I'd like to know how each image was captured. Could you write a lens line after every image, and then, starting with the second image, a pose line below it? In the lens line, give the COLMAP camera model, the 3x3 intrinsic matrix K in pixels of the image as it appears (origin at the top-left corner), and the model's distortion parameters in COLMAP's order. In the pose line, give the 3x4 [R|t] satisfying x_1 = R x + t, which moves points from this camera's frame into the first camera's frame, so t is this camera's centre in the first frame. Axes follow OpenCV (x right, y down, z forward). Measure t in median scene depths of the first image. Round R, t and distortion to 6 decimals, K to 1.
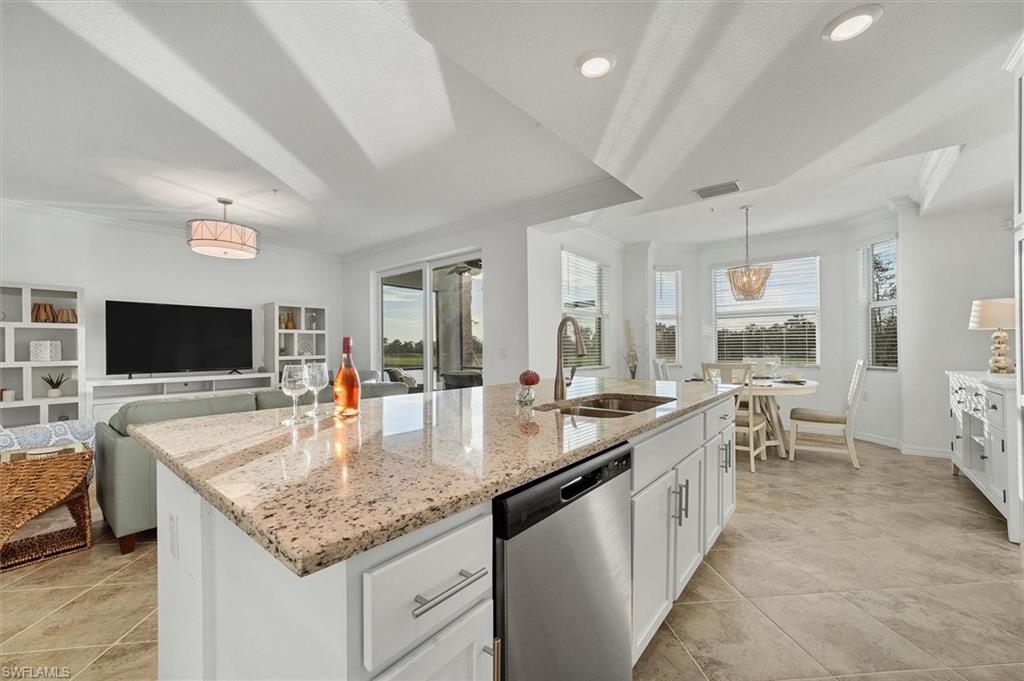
lens RADIAL K [[404.1, 0, 511.2], [0, 404.1, 347.1], [0, 0, 1]] dist [-0.016845, 0.009226]
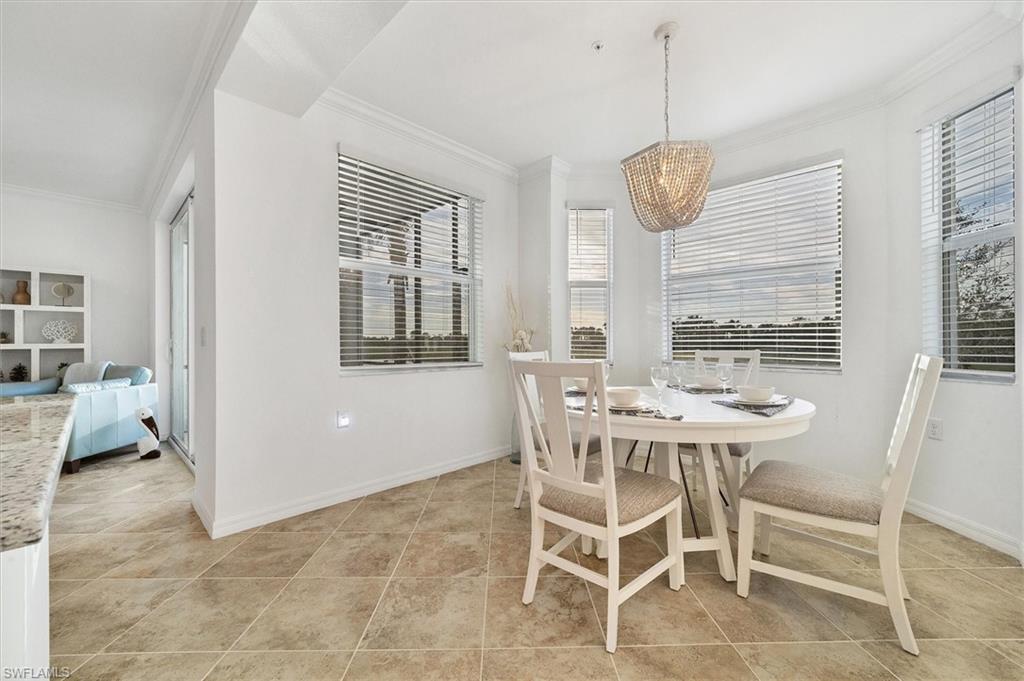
lens RADIAL K [[405.2, 0, 515.8], [0, 405.2, 343.7], [0, 0, 1]] dist [-0.000440, 0.000288]
pose [[0.996777, 0.005198, -0.080060, 0.514695], [-0.004785, 0.999974, 0.005349, 0.021246], [0.080085, -0.004949, 0.996776, 0.584014]]
